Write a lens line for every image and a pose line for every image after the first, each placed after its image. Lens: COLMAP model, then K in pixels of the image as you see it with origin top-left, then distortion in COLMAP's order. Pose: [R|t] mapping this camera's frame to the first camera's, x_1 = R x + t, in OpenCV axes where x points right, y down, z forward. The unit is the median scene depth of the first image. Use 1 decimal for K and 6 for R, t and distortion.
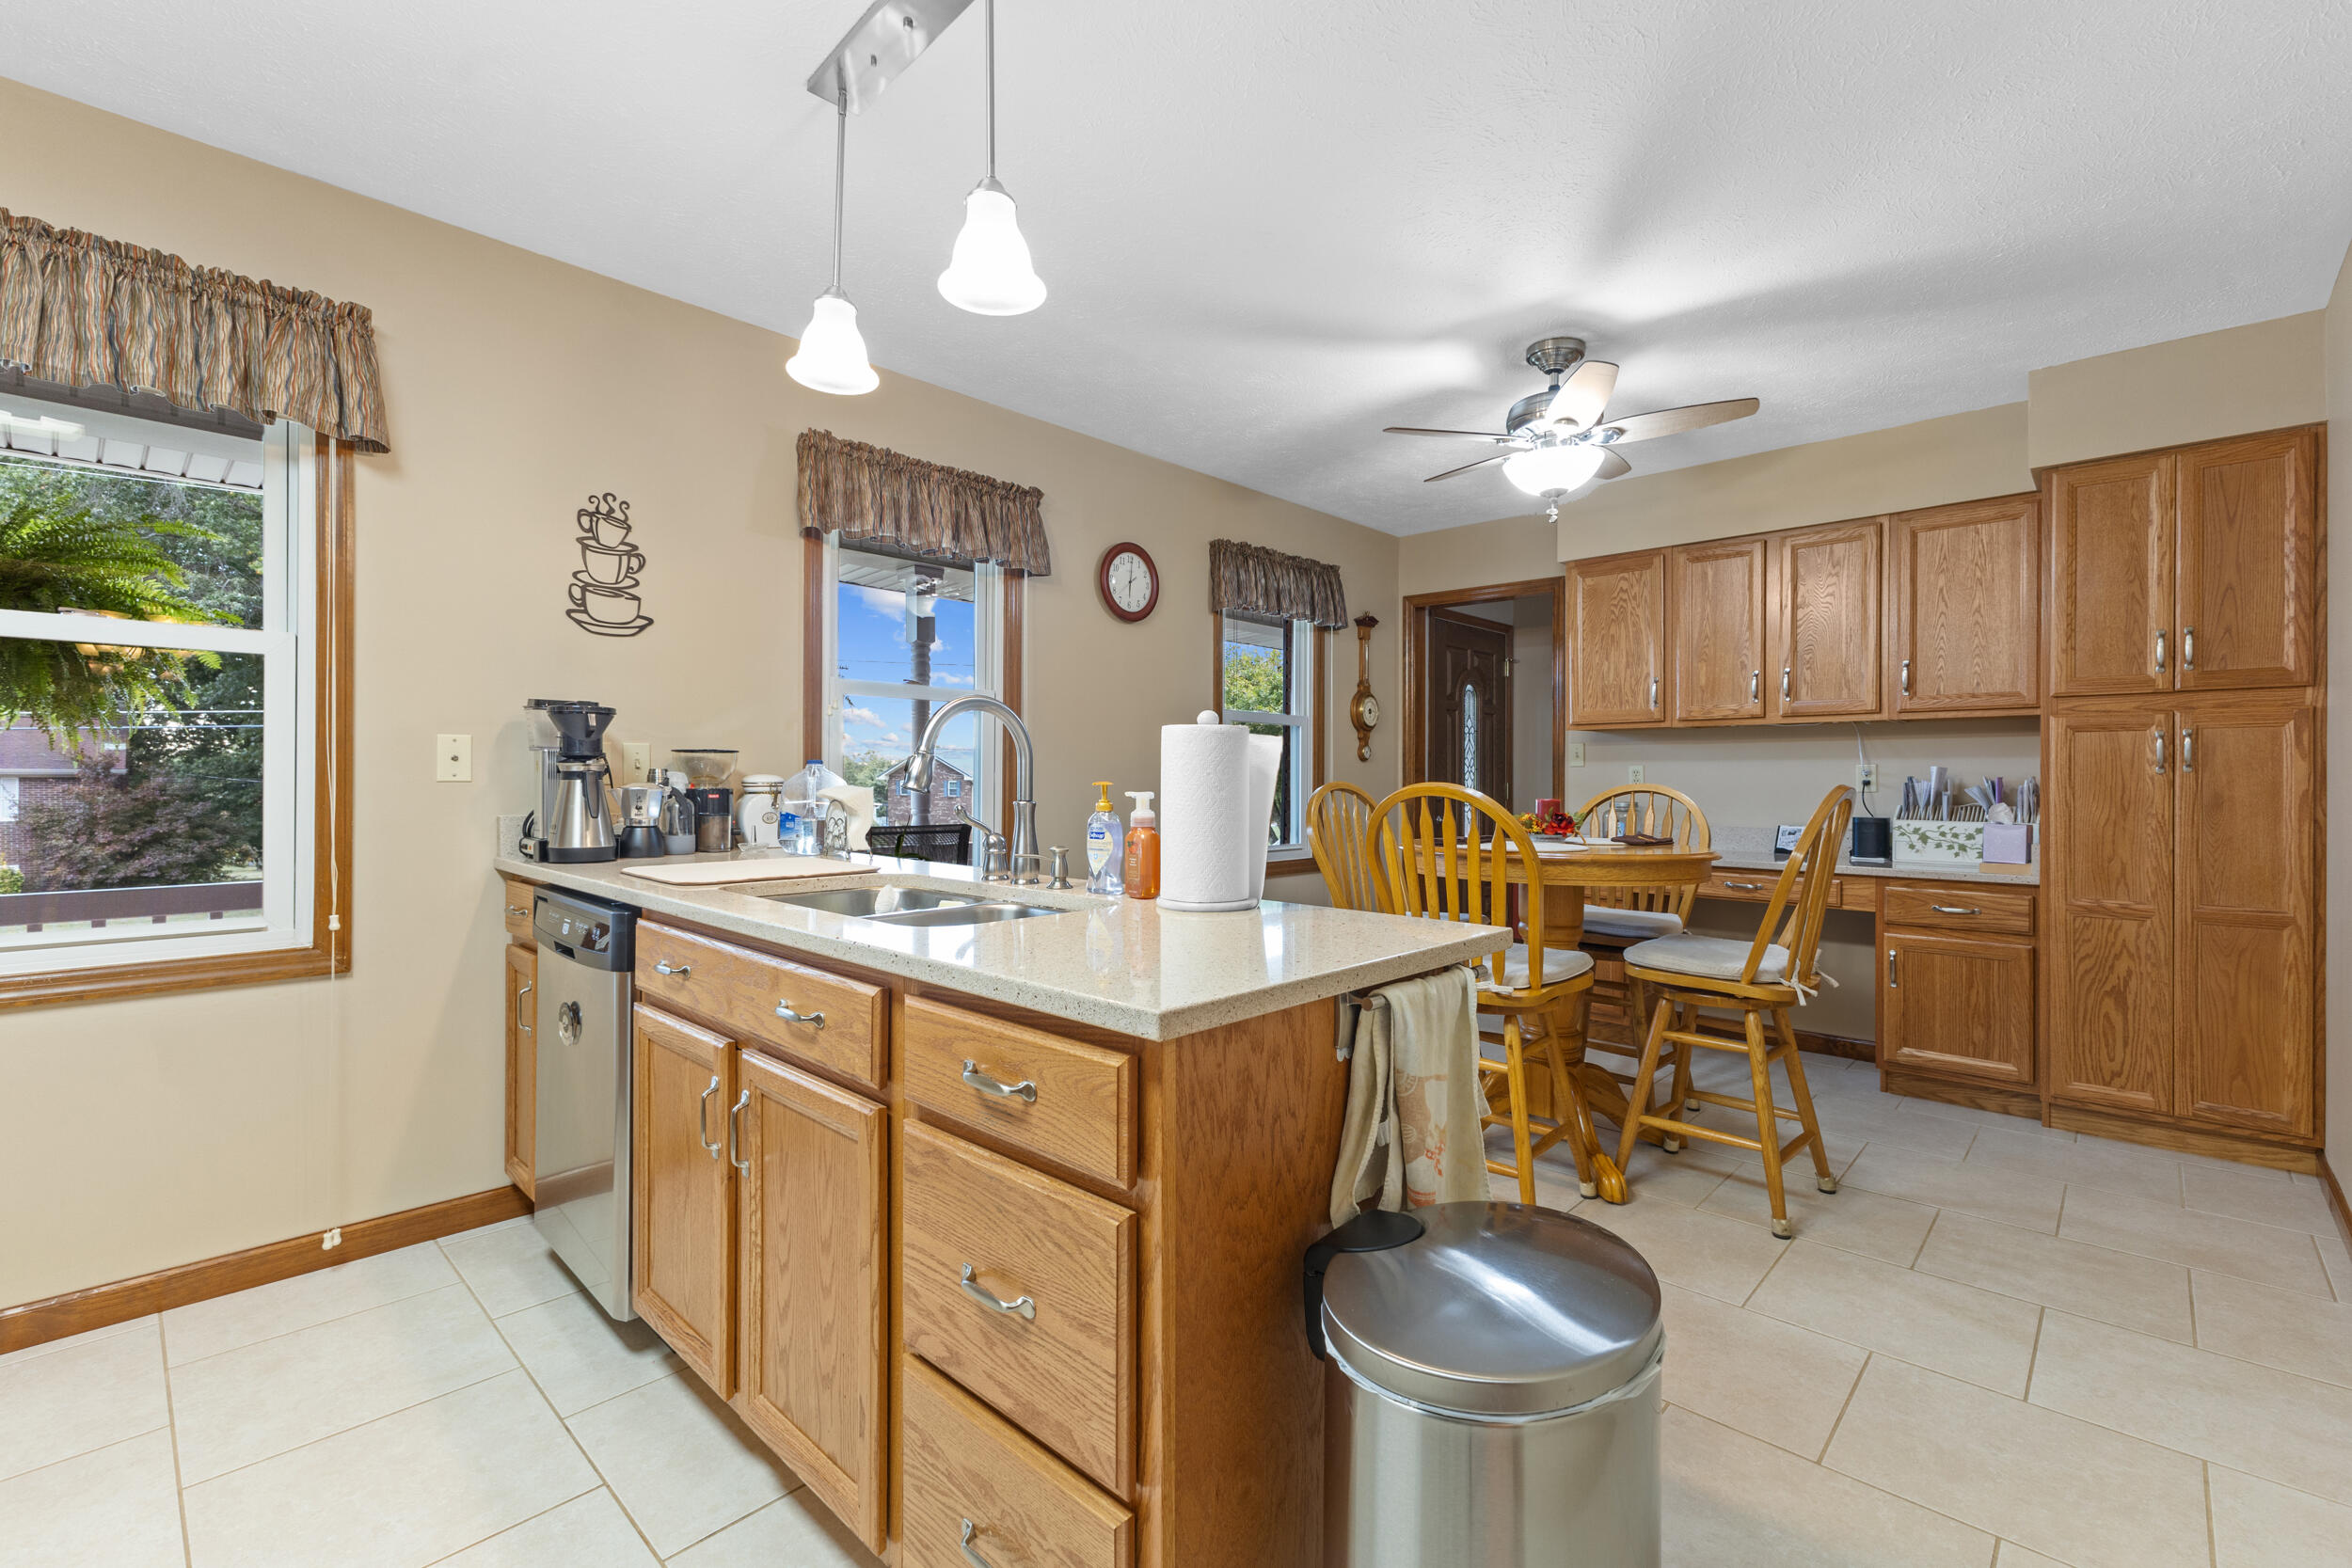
lens RADIAL K [[1016.4, 0, 1195.7], [0, 1016.4, 785.0], [0, 0, 1]] dist [0.004675, -0.001557]
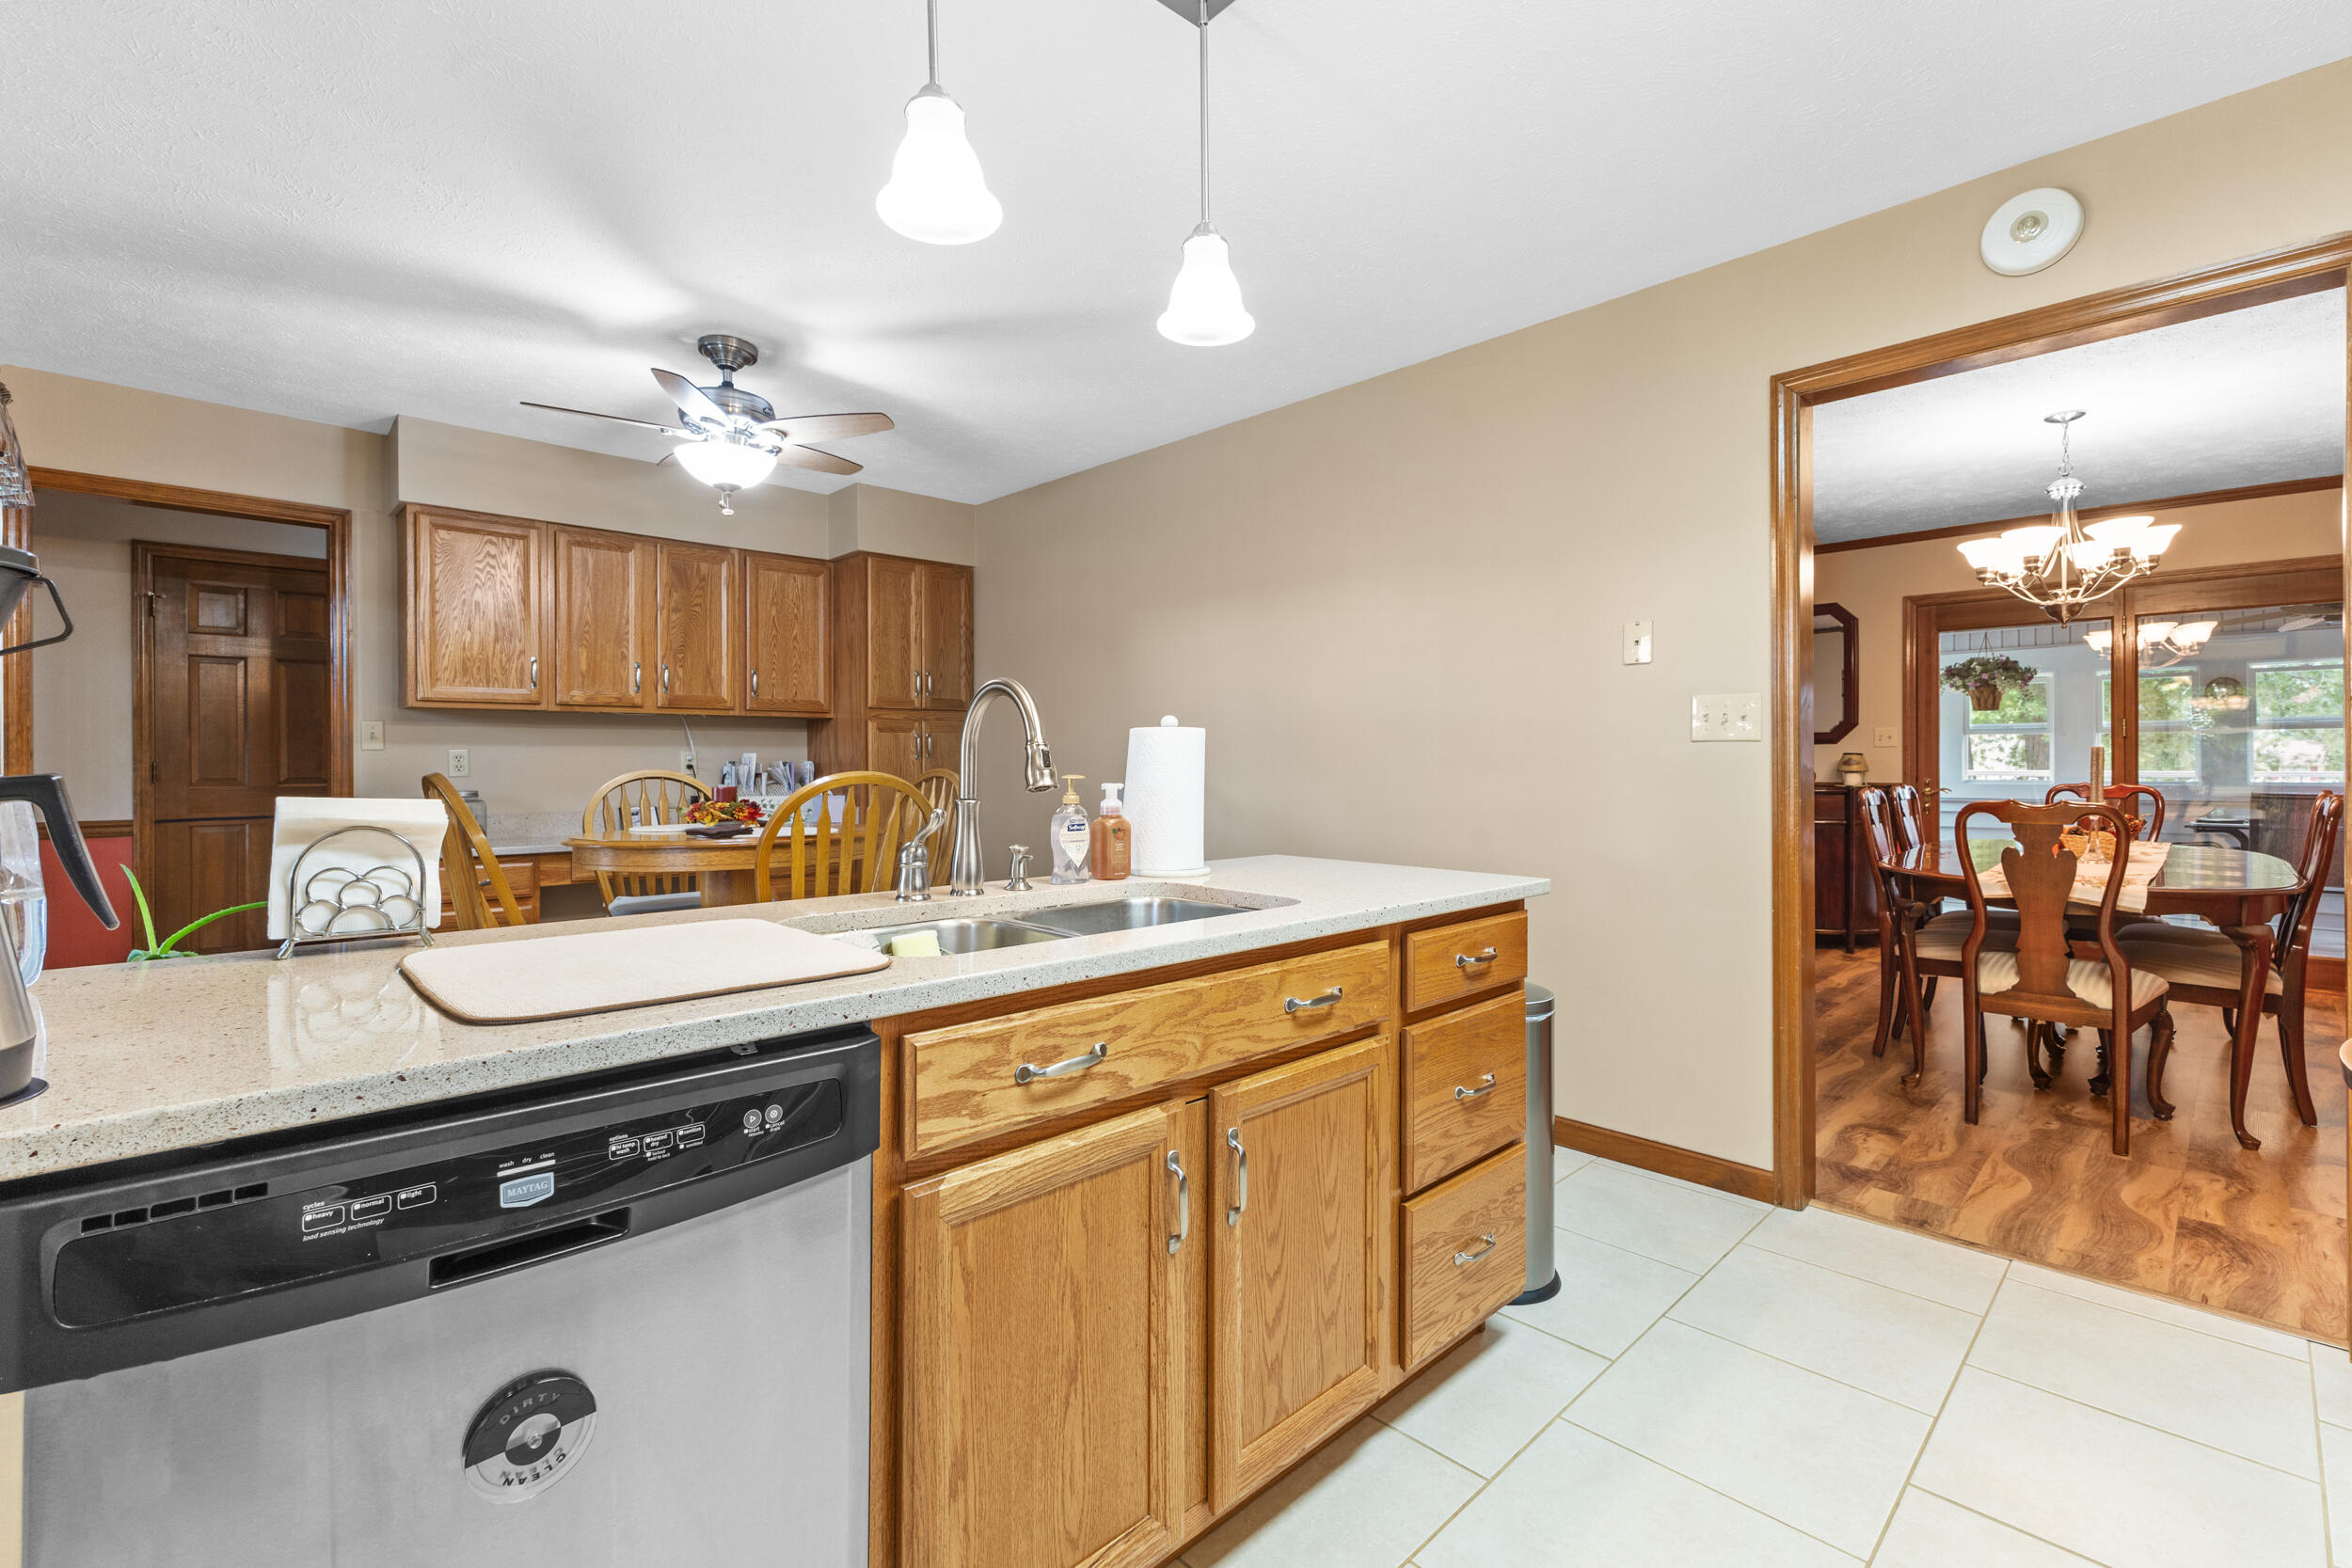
lens RADIAL K [[1016.4, 0, 1193.1], [0, 1016.4, 770.6], [0, 0, 1]] dist [0.004675, -0.001557]
pose [[0.049247, -0.013947, 0.998689, -0.669584], [0.007559, 0.999879, 0.013591, -0.012410], [-0.998758, 0.006880, 0.049346, 0.498702]]
